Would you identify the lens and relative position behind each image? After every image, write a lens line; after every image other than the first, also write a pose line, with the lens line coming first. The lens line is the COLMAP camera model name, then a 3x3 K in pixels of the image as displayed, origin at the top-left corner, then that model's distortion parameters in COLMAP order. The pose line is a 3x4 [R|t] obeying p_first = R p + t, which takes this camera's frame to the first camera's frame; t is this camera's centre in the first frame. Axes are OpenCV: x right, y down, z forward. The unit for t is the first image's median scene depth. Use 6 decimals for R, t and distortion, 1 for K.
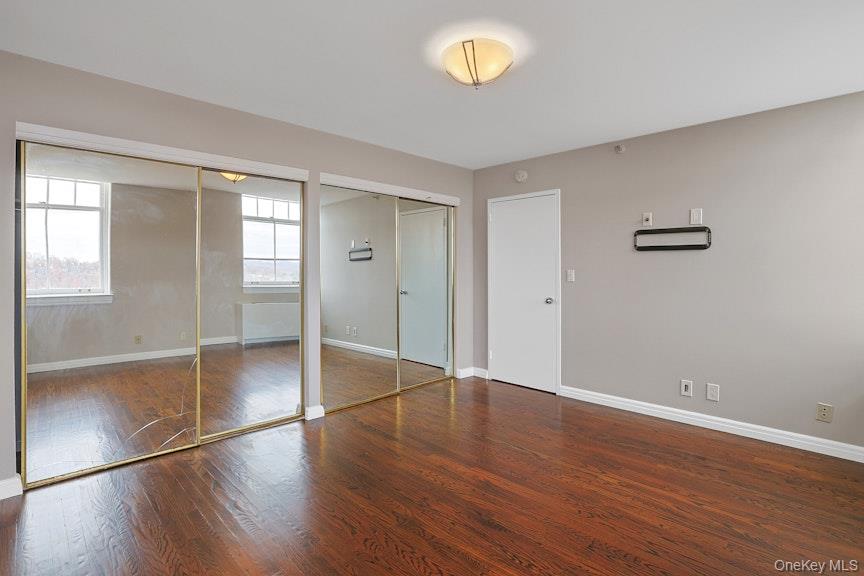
lens RADIAL K [[442.1, 0, 432.0], [0, 442.1, 288.0], [0, 0, 1]] dist [-0.044715, 0.000468]
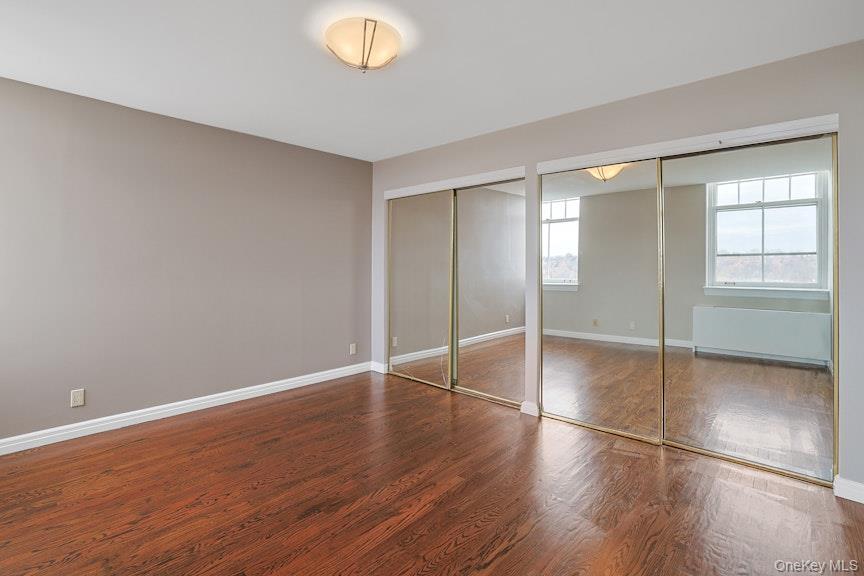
lens RADIAL K [[415.4, 0, 430.0], [0, 415.4, 273.0], [0, 0, 1]] dist [-0.016600, 0.000036]
pose [[0.030685, 0.029347, -0.999098, 0.414951], [-0.046512, 0.998528, 0.027901, -0.029158], [0.998446, 0.045614, 0.032005, 0.448761]]
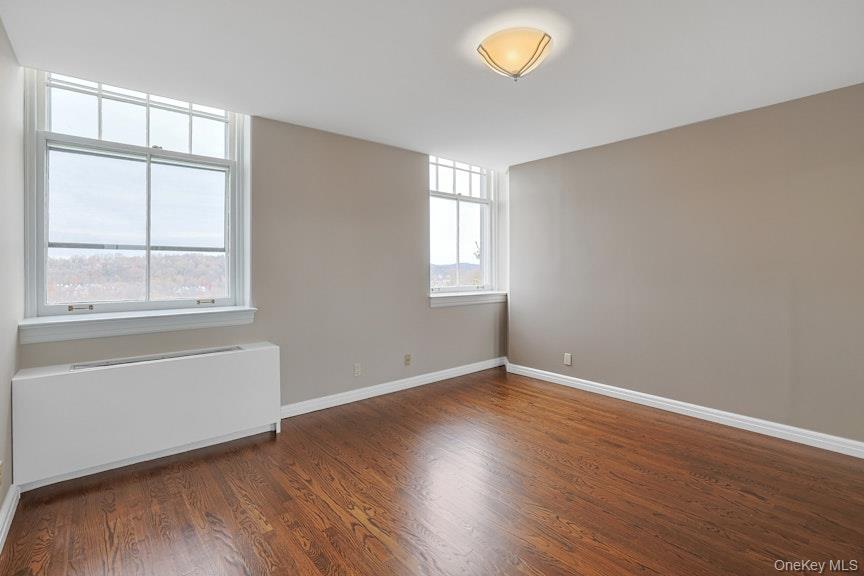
lens RADIAL K [[399.7, 0, 431.2], [0, 399.7, 271.0], [0, 0, 1]] dist [-0.046050, 0.016255]
pose [[-0.997030, 0.001509, 0.077004, 0.097825], [0.005368, 0.998738, 0.049937, -0.041929], [-0.076831, 0.050202, -0.995779, 0.775076]]
